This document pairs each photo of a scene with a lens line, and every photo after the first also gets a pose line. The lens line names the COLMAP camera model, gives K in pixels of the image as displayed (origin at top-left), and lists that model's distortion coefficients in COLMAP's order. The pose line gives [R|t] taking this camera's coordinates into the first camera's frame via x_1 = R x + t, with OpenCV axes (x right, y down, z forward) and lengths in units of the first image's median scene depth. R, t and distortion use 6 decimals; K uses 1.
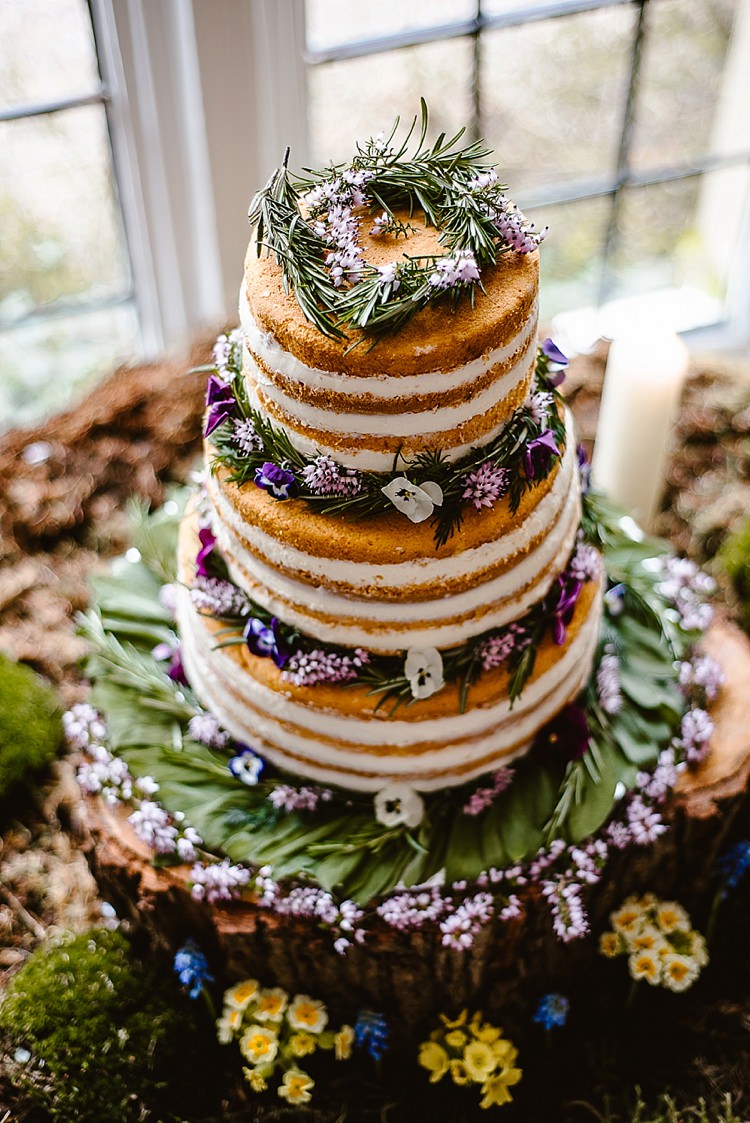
lens RADIAL K [[1729.8, 0, 375.0], [0, 1729.8, 561.5], [0, 0, 1]] dist [0.011747, -0.040406]
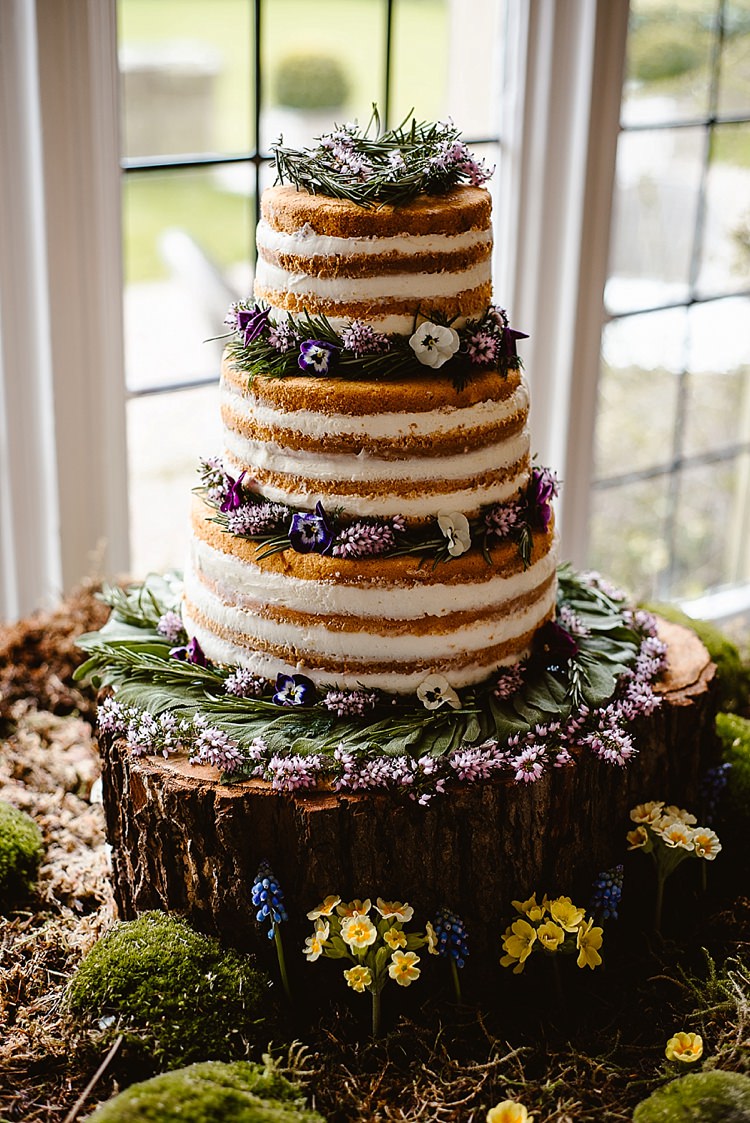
lens RADIAL K [[1729.8, 0, 375.0], [0, 1729.8, 561.5], [0, 0, 1]] dist [0.011747, -0.040406]
pose [[0.954743, -0.082632, 0.285724, -0.342062], [0.210787, 0.865725, -0.453971, 0.576133], [-0.209846, 0.493653, 0.843962, 0.046740]]
